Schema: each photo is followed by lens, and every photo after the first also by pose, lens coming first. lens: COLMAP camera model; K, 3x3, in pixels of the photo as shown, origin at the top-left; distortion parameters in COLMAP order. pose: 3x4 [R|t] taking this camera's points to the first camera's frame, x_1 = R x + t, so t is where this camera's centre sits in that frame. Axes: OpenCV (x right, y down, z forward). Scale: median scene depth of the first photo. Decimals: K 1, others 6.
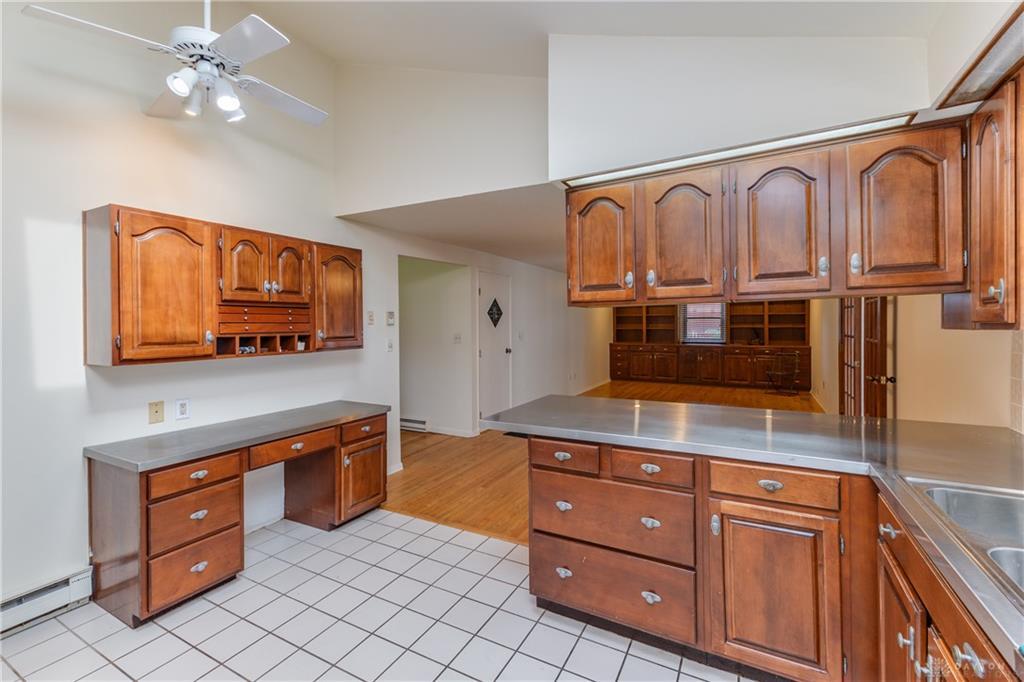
lens RADIAL K [[454.1, 0, 505.5], [0, 454.1, 334.4], [0, 0, 1]] dist [0.011974, -0.002345]
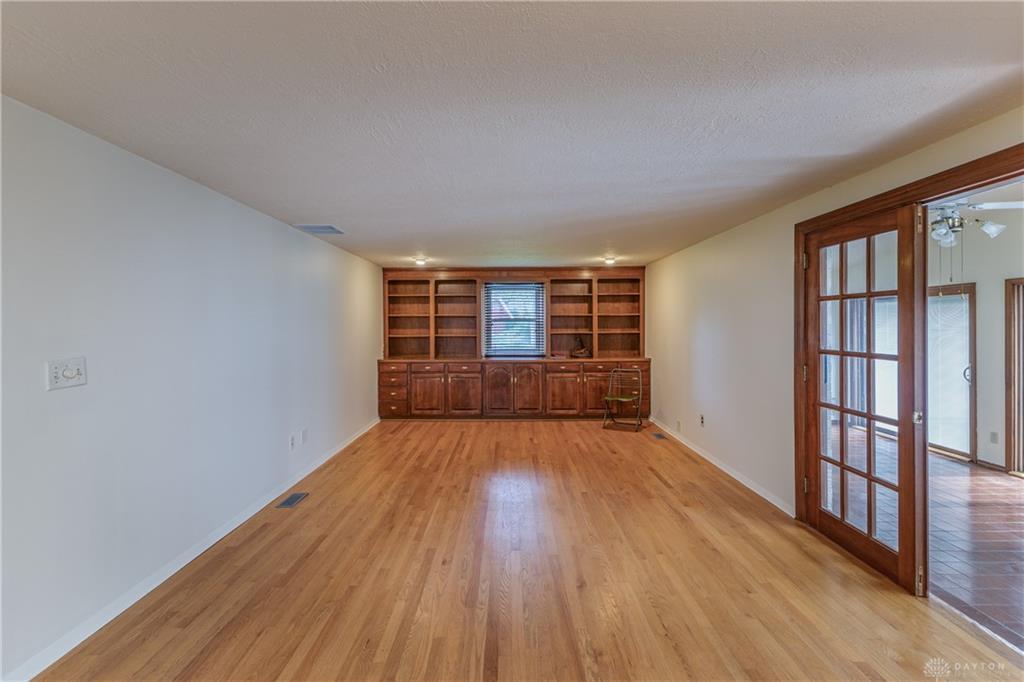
lens RADIAL K [[454.1, 0, 504.4], [0, 454.1, 337.7], [0, 0, 1]] dist [0.011974, -0.002345]
pose [[0.880457, -0.009838, 0.474023, 0.096336], [0.009443, 0.999950, 0.003215, -0.011431], [-0.474032, 0.001645, 0.880506, 0.407346]]
